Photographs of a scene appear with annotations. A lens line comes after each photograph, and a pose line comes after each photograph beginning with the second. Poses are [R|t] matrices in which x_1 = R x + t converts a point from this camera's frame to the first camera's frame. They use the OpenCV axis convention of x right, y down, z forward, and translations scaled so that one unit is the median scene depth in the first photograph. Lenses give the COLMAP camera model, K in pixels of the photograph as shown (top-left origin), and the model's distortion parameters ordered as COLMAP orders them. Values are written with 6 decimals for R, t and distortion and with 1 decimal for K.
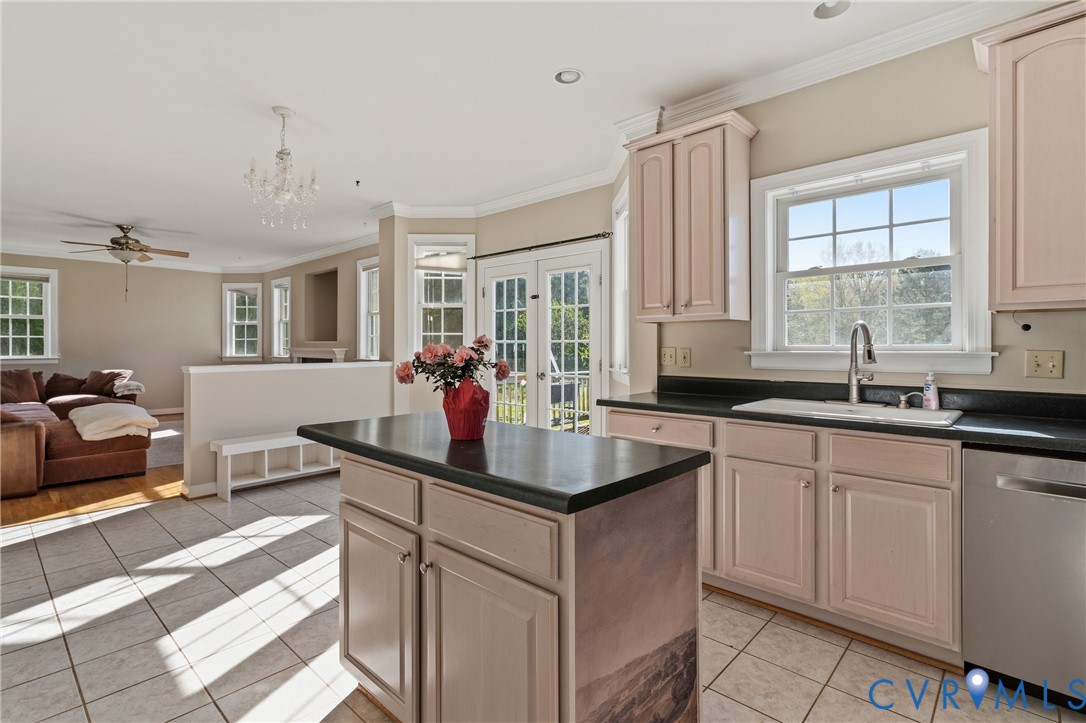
lens RADIAL K [[517.4, 0, 539.2], [0, 517.4, 352.1], [0, 0, 1]] dist [0.002127, 0.001159]
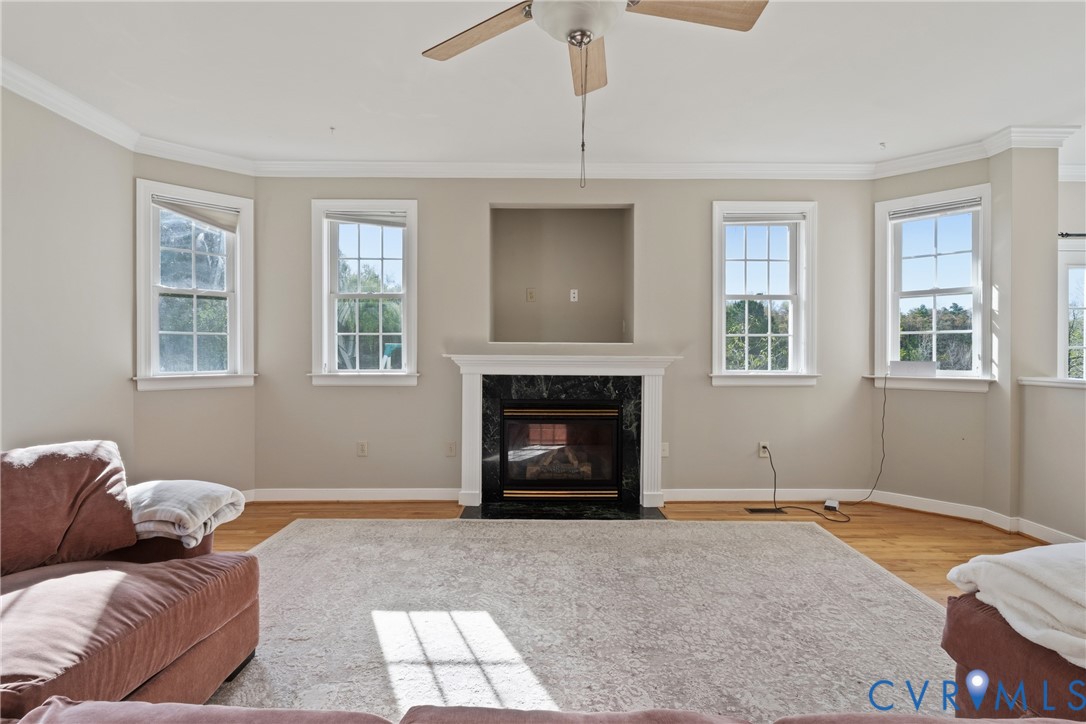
lens RADIAL K [[517.4, 0, 541.9], [0, 517.4, 354.6], [0, 0, 1]] dist [0.002127, 0.001159]
pose [[0.734558, -0.003020, 0.678539, -0.809902], [0.001623, 0.999995, 0.002693, -0.010583], [-0.678544, -0.000877, 0.734560, 0.666368]]
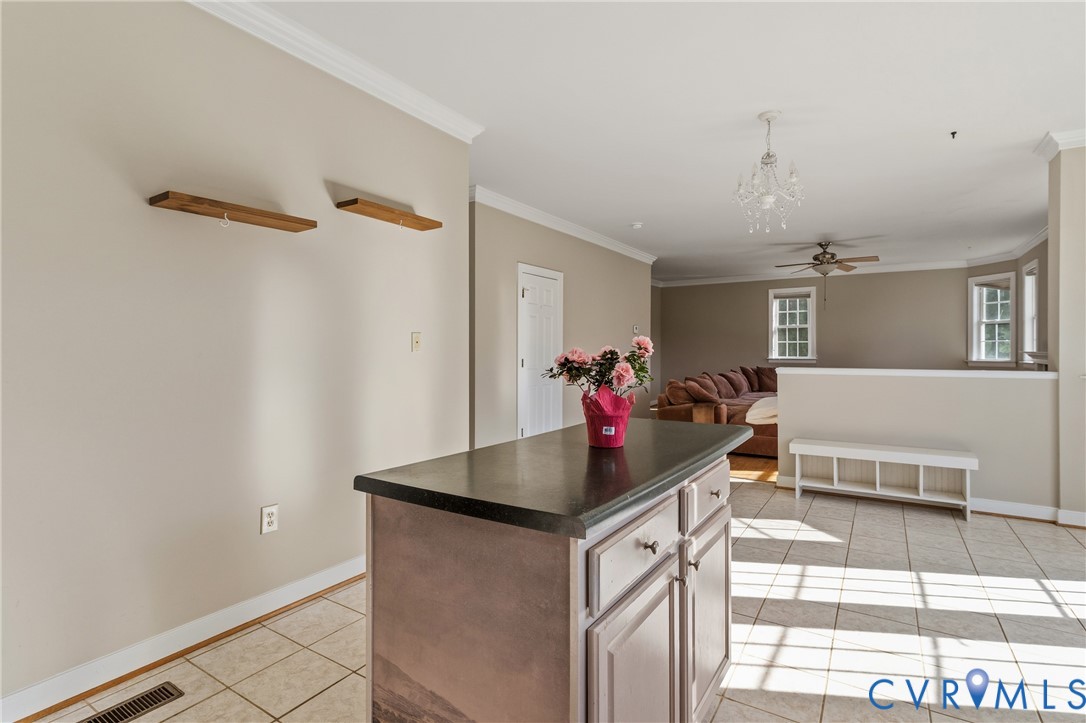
lens RADIAL K [[517.4, 0, 541.0], [0, 517.4, 358.9], [0, 0, 1]] dist [0.002127, 0.001159]
pose [[0.201193, 0.016900, -0.979406, 0.142330], [-0.008866, 0.999842, 0.015431, -0.001815], [0.979512, 0.005579, 0.201311, 0.127545]]
